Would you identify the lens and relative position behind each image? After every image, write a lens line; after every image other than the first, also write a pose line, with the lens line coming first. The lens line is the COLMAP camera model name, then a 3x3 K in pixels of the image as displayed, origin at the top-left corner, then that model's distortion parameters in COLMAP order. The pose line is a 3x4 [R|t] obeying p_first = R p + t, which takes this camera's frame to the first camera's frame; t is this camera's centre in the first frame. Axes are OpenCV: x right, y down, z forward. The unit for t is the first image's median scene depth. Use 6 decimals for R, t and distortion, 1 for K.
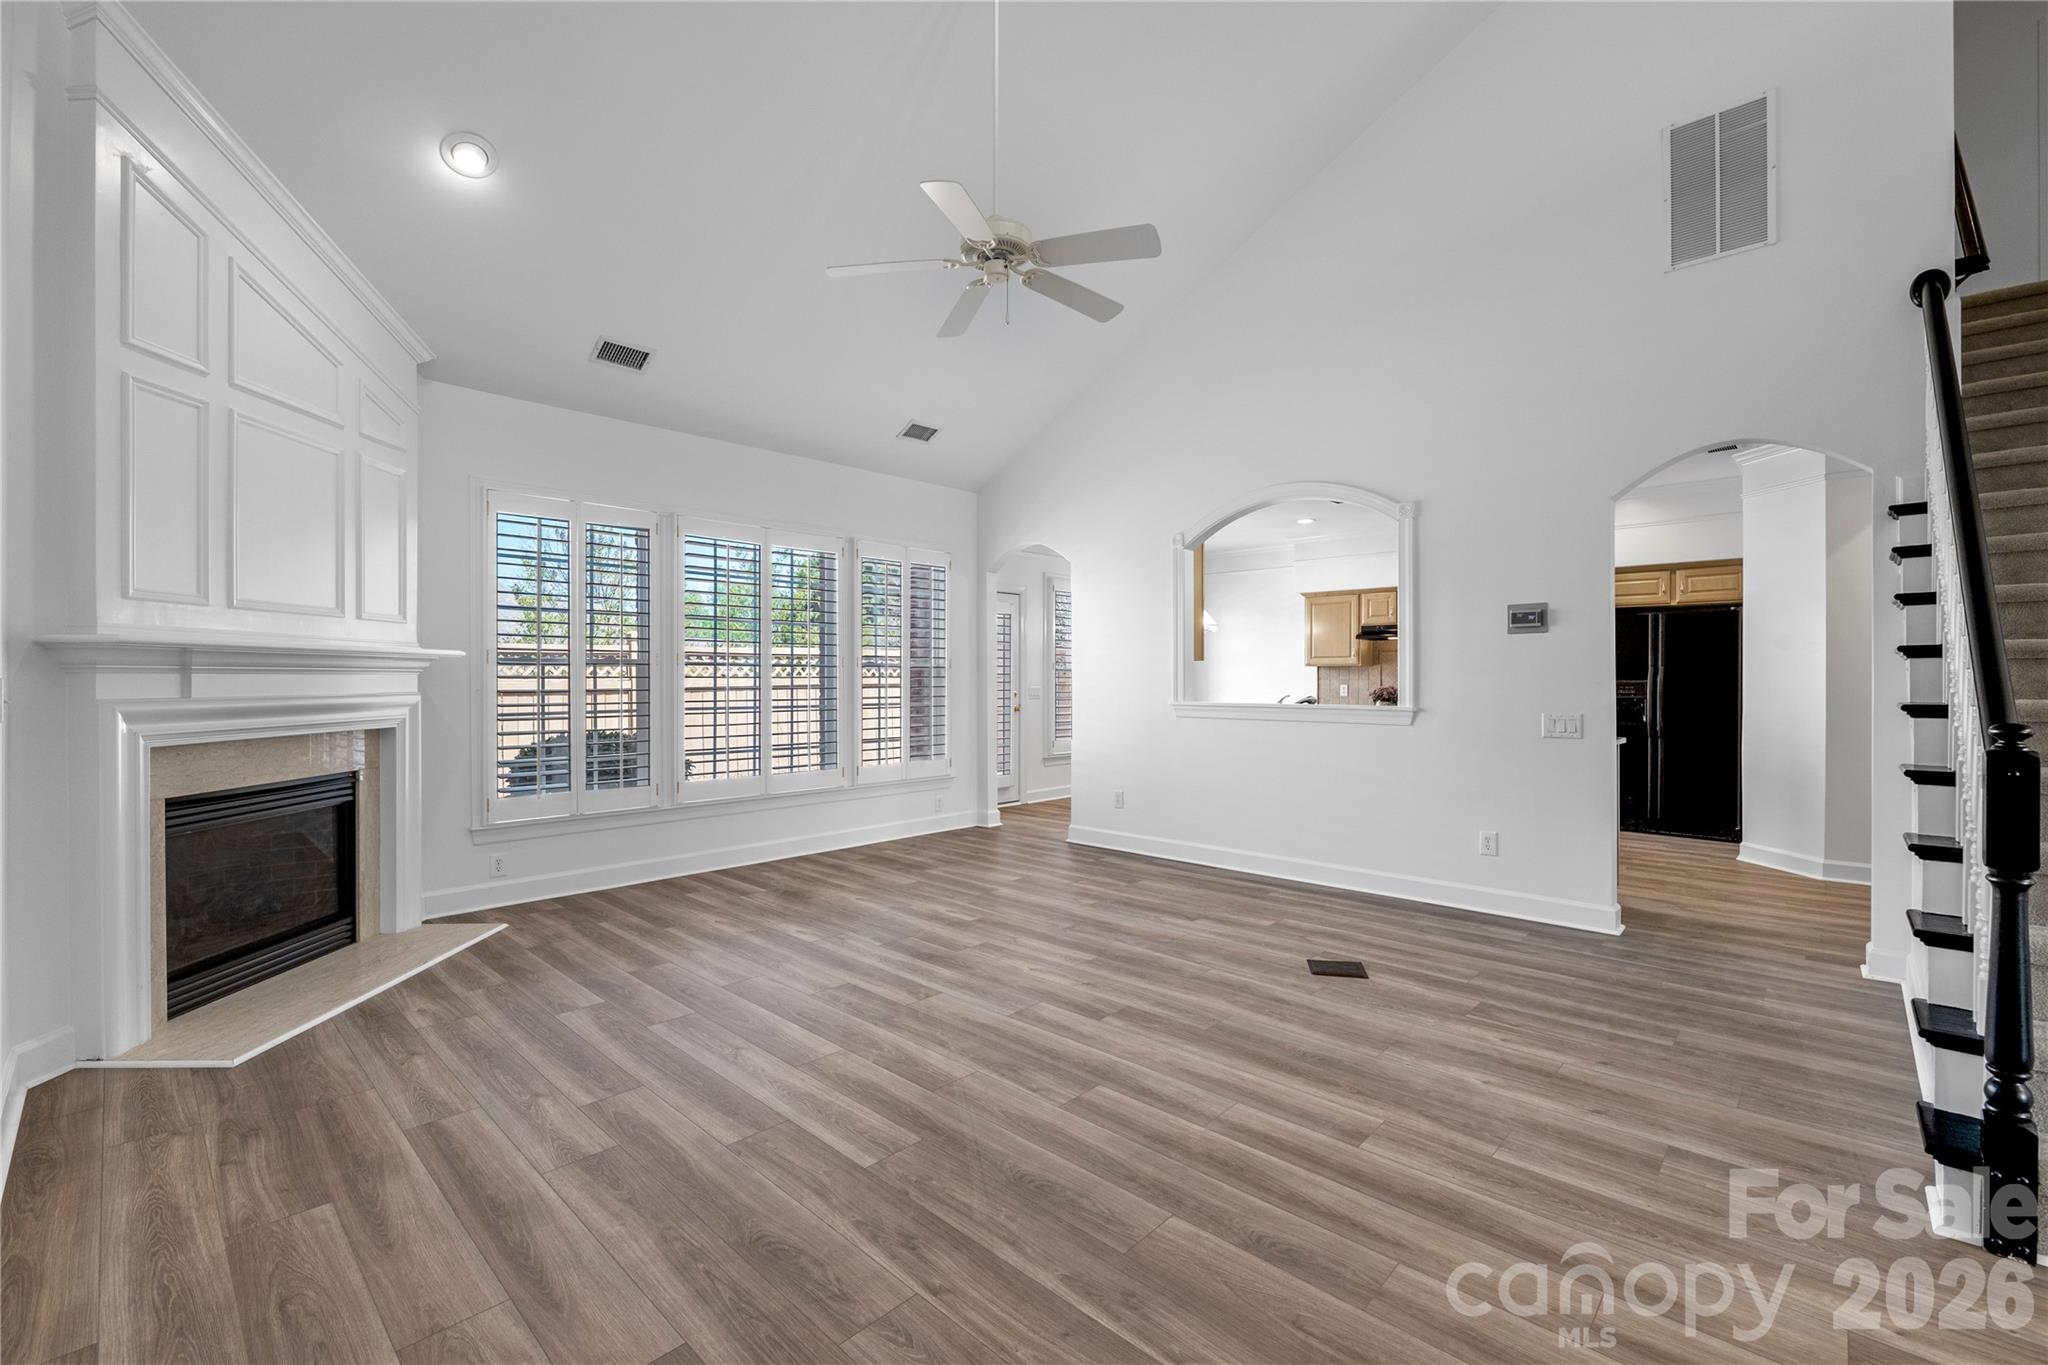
lens RADIAL K [[897.3, 0, 1031.6], [0, 897.3, 673.3], [0, 0, 1]] dist [-0.005476, 0.000476]
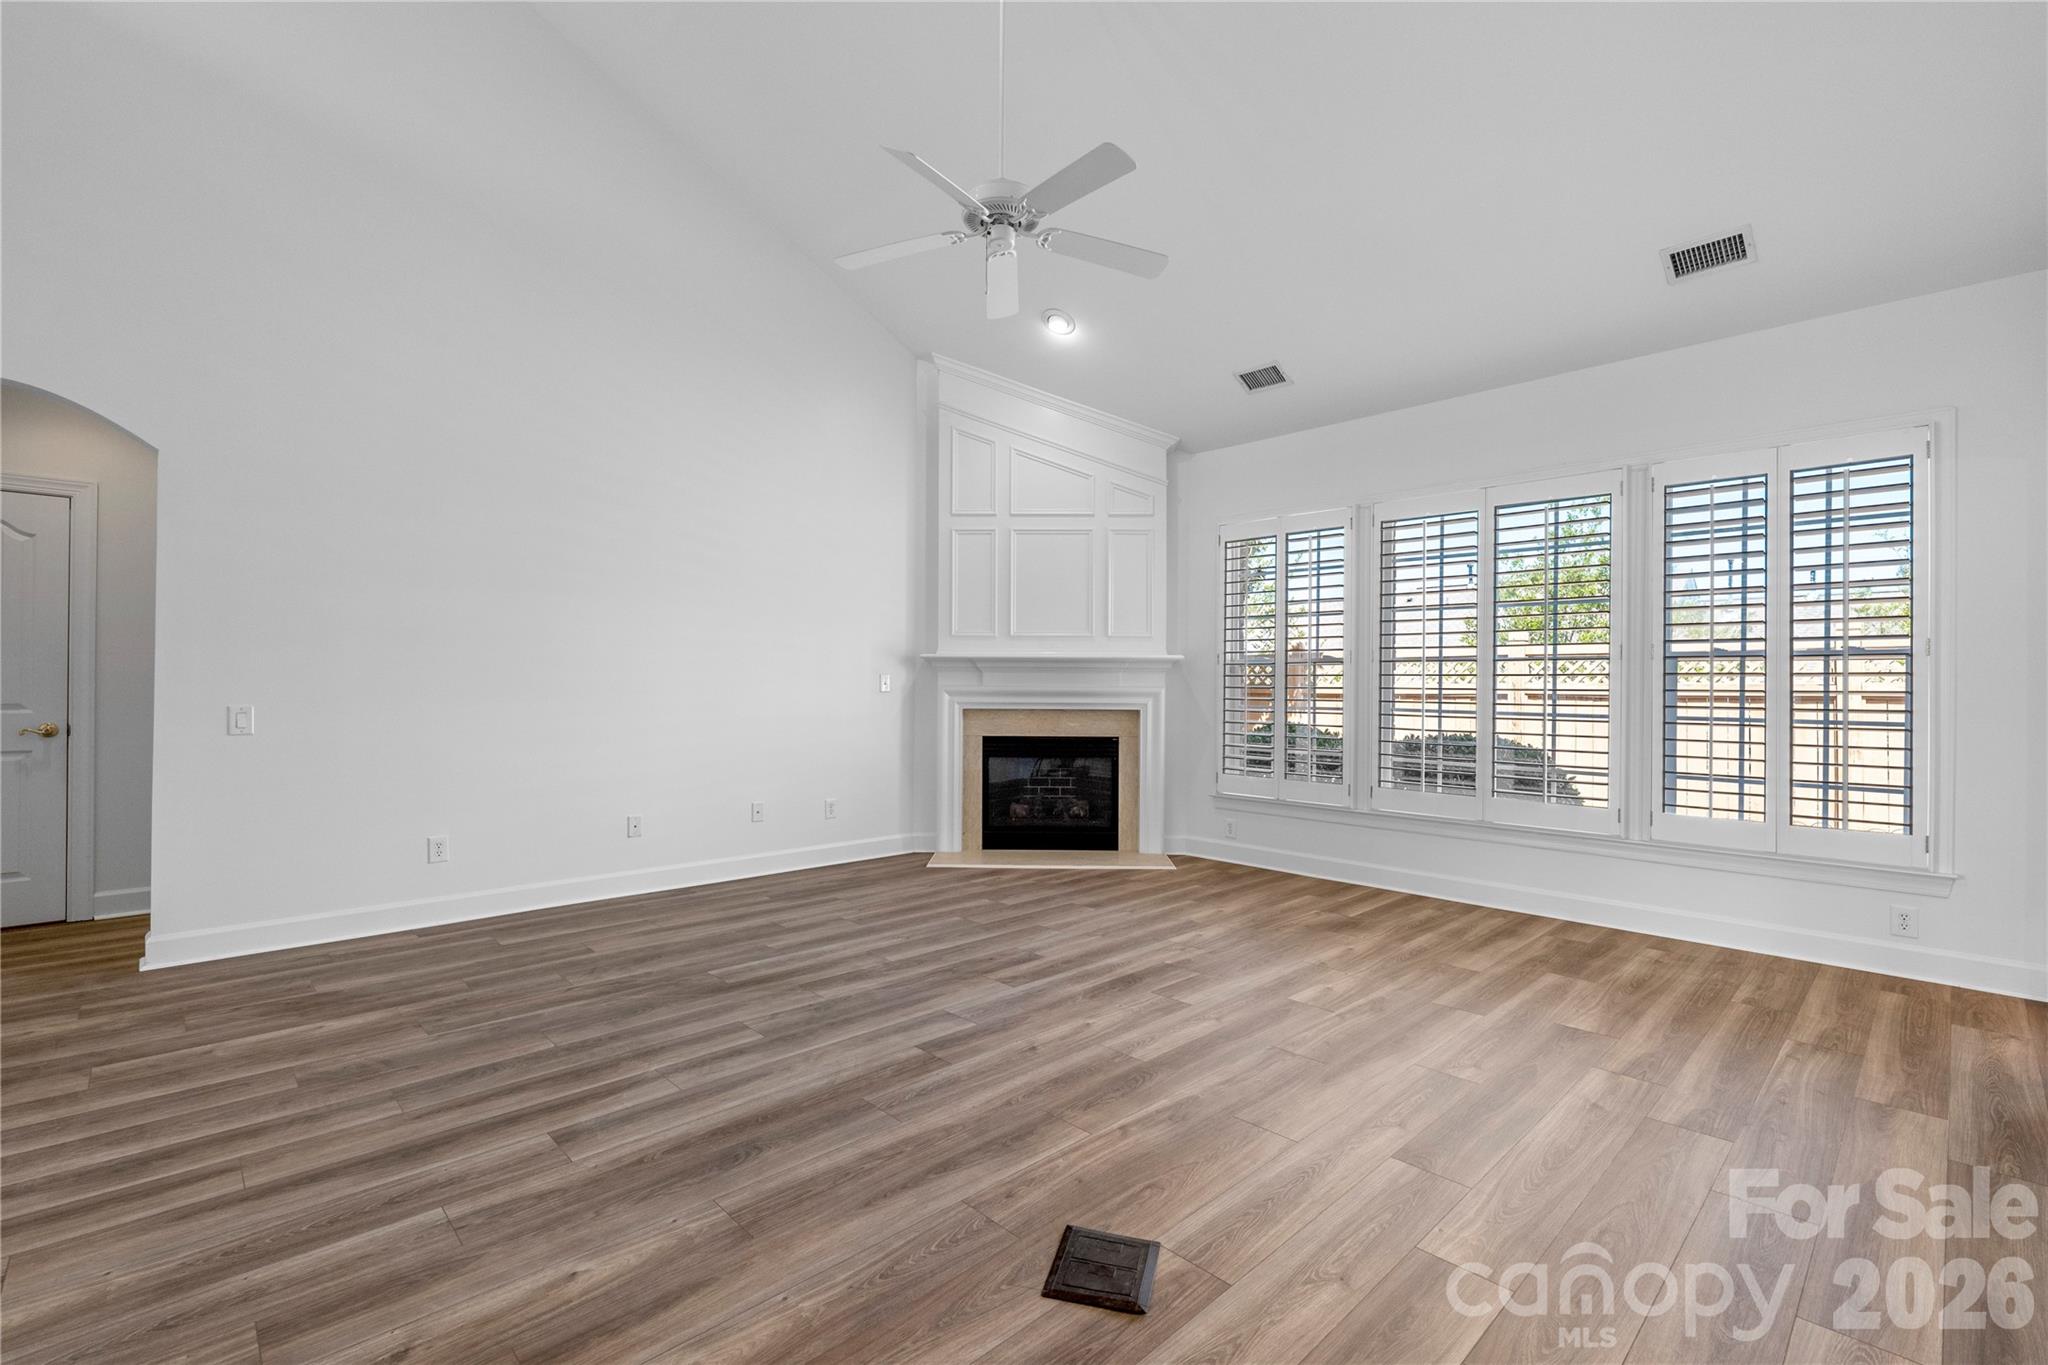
lens RADIAL K [[897.3, 0, 1008.2], [0, 897.3, 677.7], [0, 0, 1]] dist [-0.005476, 0.000476]
pose [[-0.076117, -0.006290, -0.997079, 0.849614], [-0.000574, 0.999980, -0.006265, 0.020878], [0.997099, 0.000095, -0.076119, 1.023201]]
